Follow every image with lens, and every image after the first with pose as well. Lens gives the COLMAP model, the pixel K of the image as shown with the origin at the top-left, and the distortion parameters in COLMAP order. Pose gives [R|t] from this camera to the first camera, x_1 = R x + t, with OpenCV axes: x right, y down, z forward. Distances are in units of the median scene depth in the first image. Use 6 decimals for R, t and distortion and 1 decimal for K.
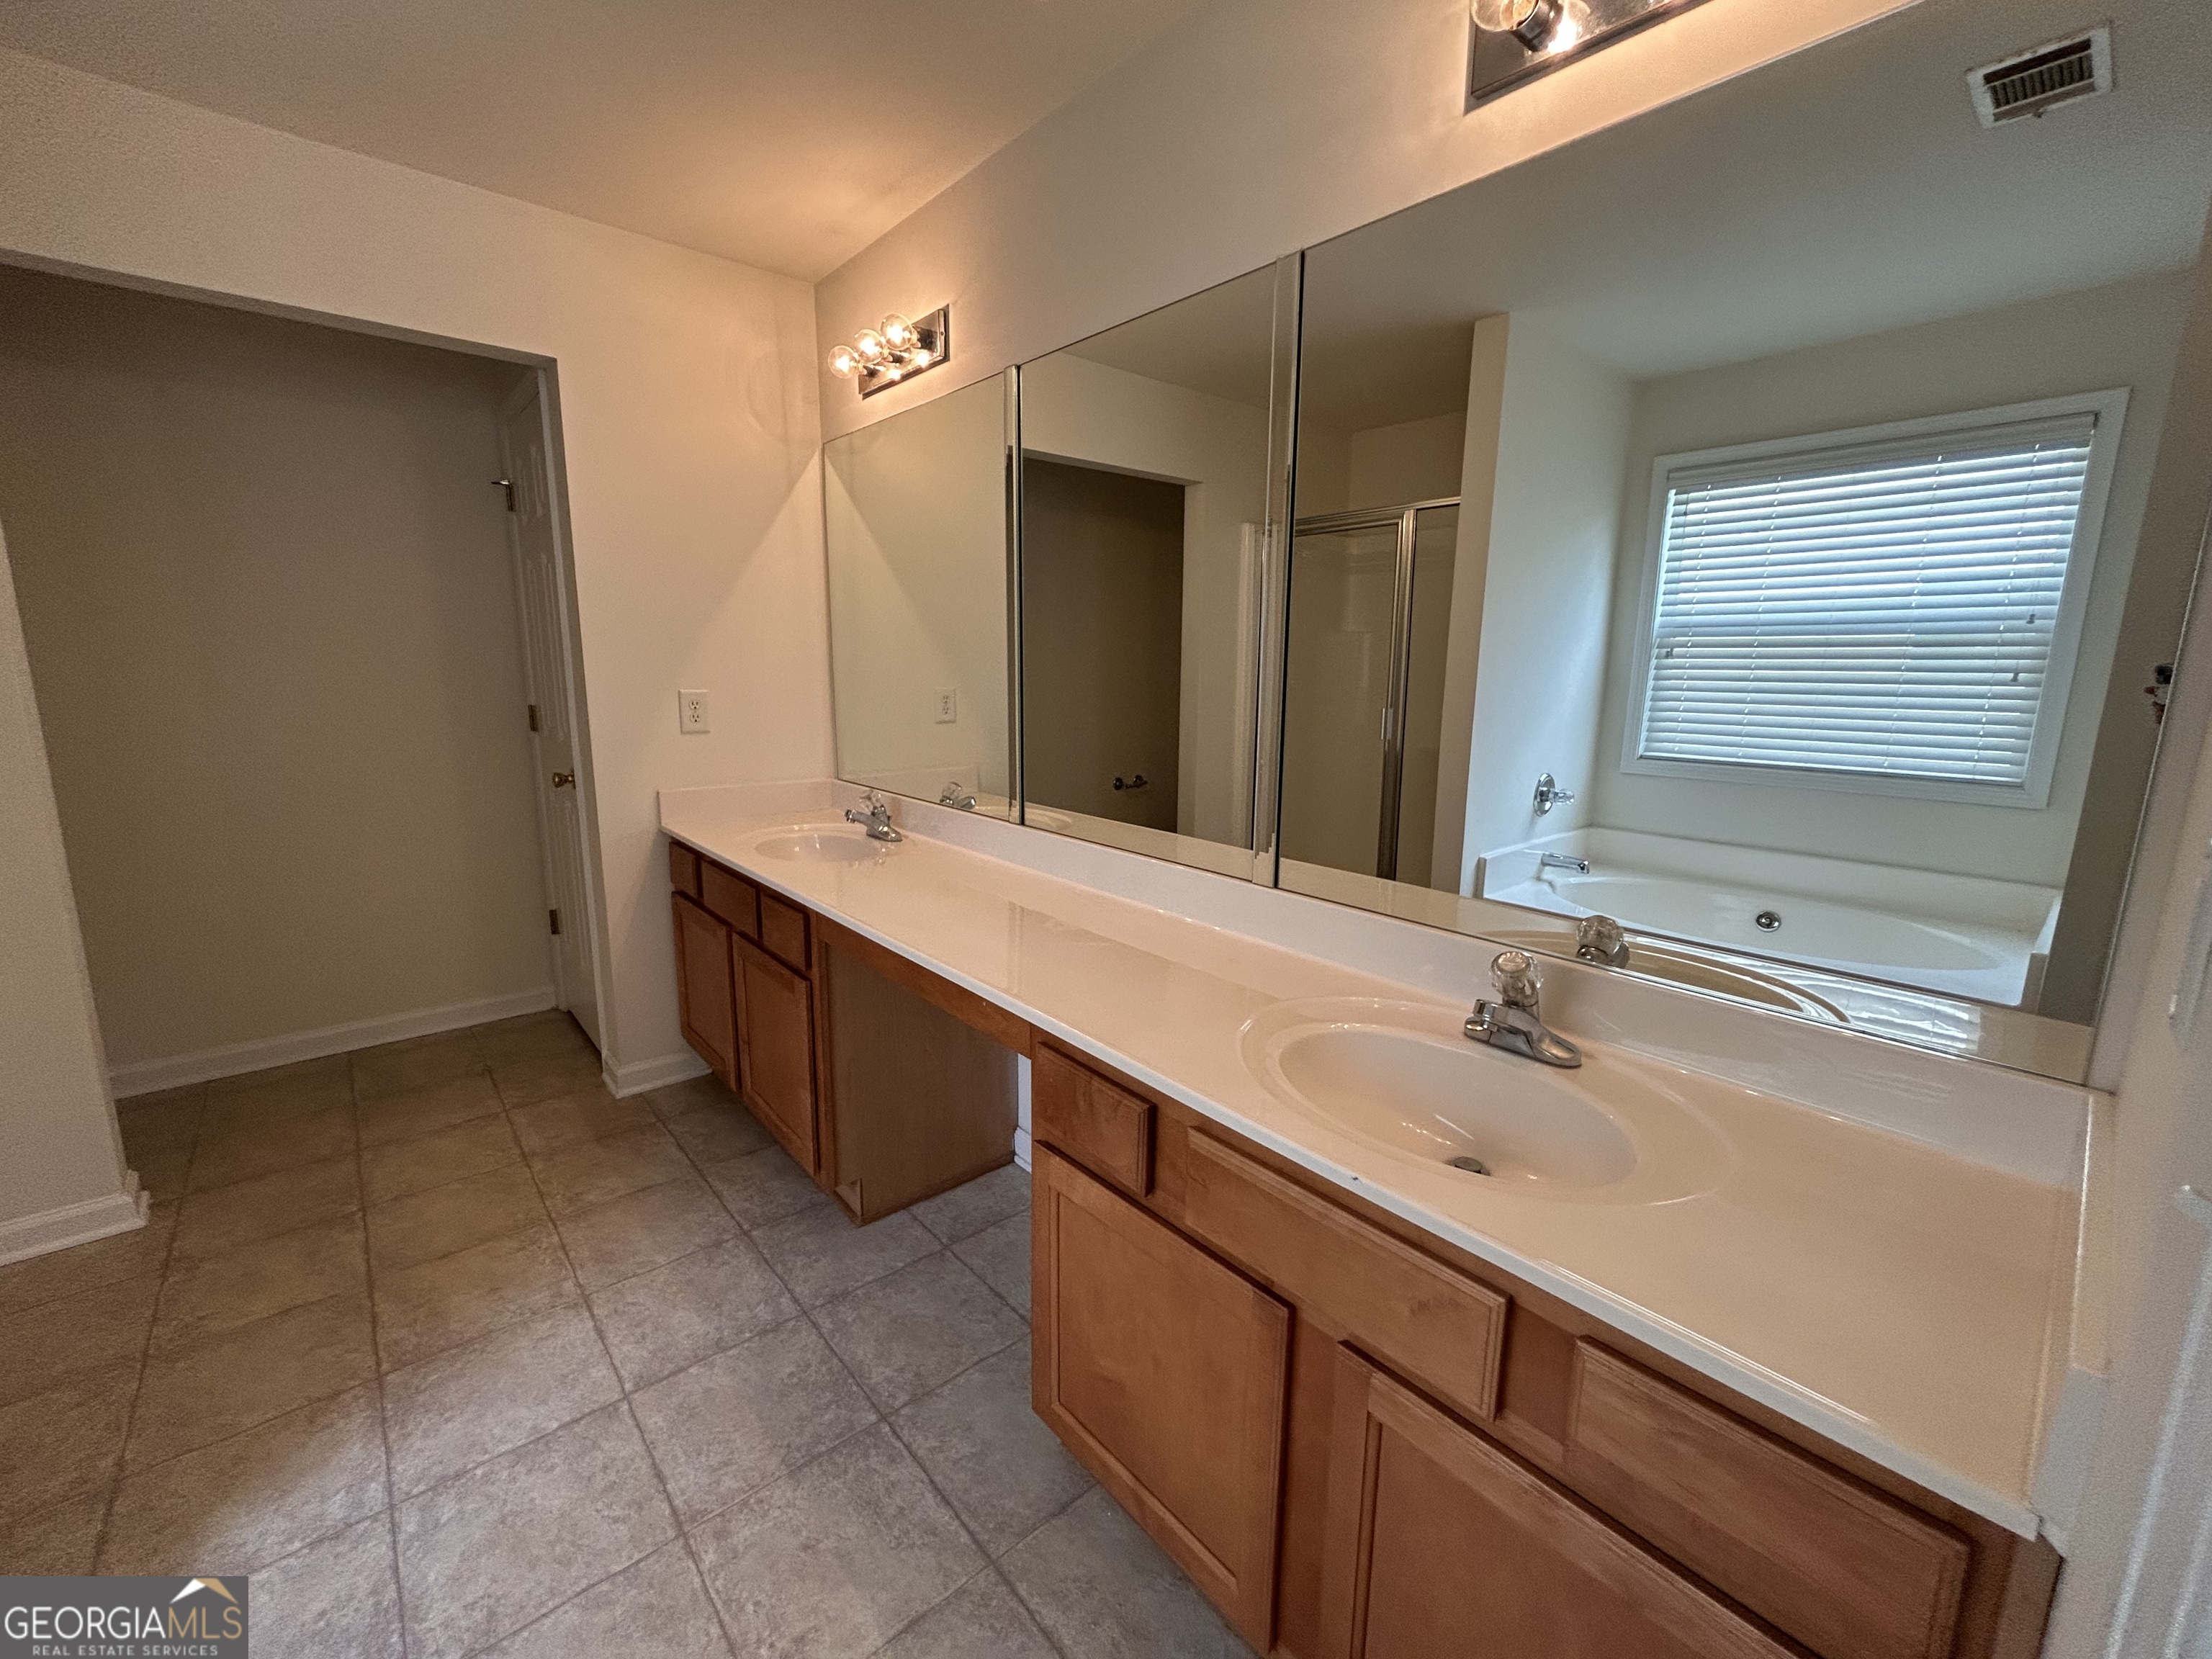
lens RADIAL K [[902.1, 0, 1097.0], [0, 902.1, 829.5], [0, 0, 1]] dist [-0.001456, 0.000042]
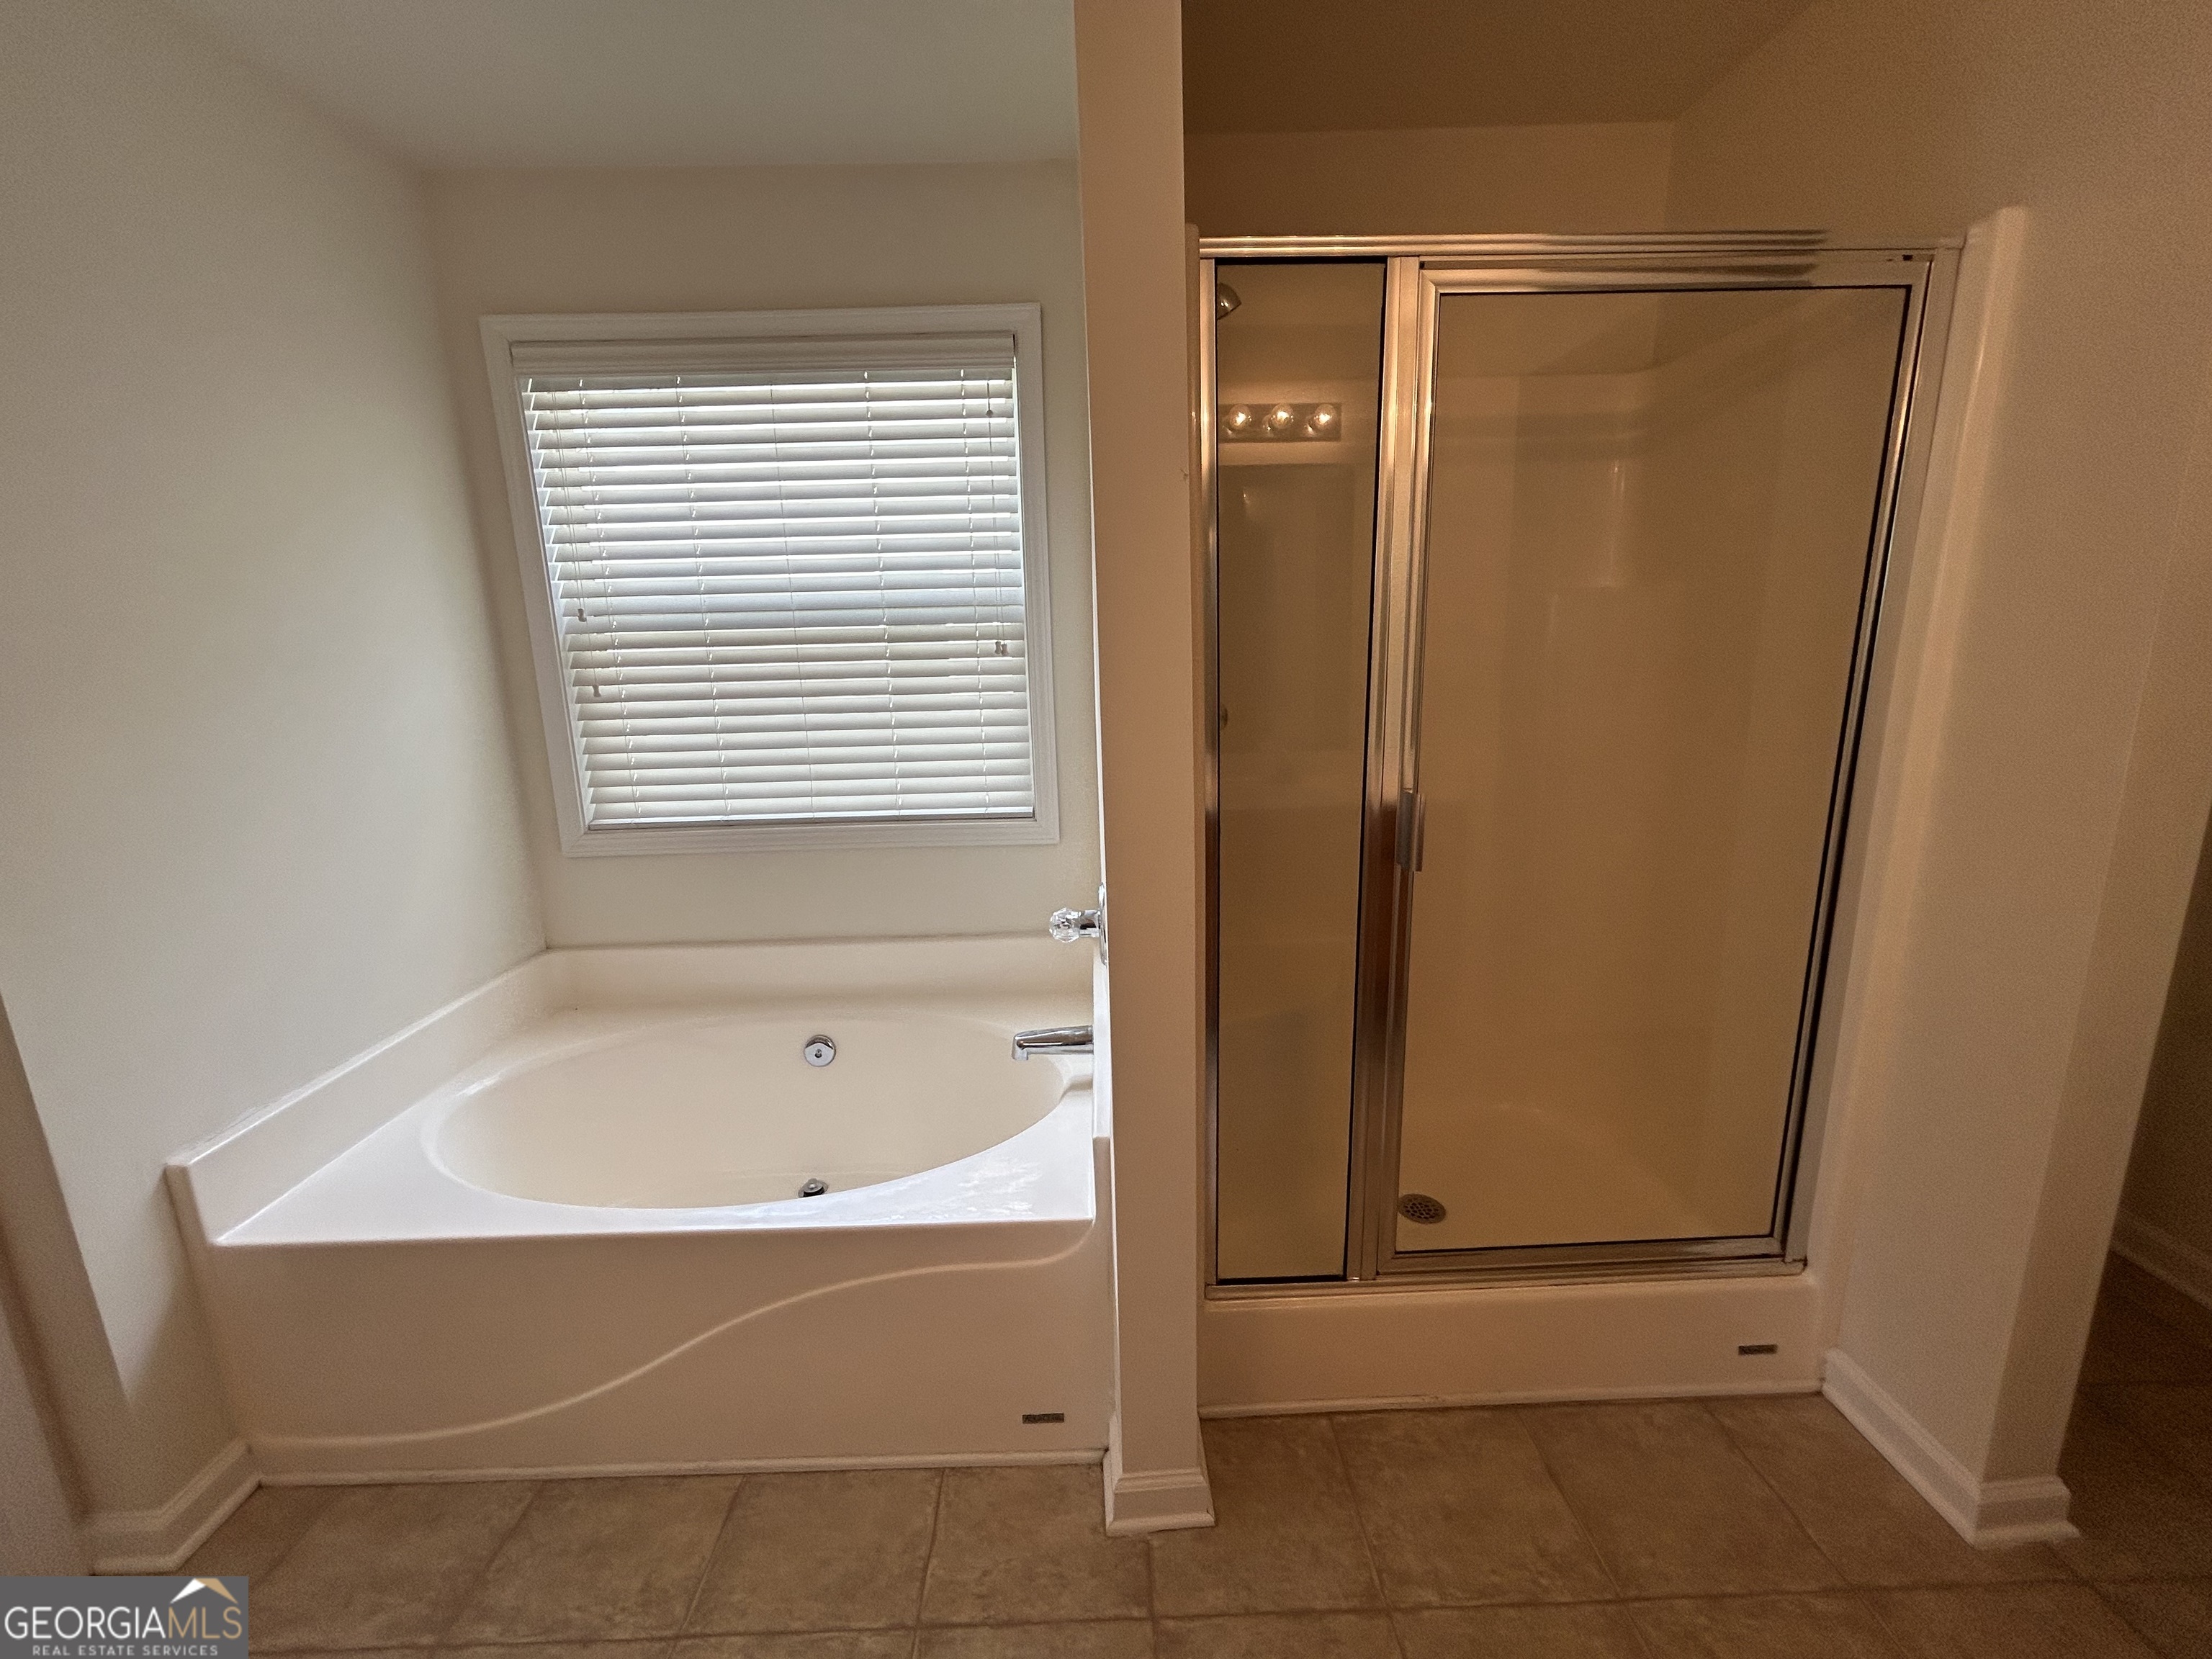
lens RADIAL K [[902.1, 0, 1110.4], [0, 902.1, 835.3], [0, 0, 1]] dist [-0.001456, 0.000042]
pose [[0.631027, -0.182328, 0.754030, 0.400420], [0.169680, 0.980892, 0.095184, -0.081991], [-0.756977, 0.067880, 0.649906, 0.370855]]
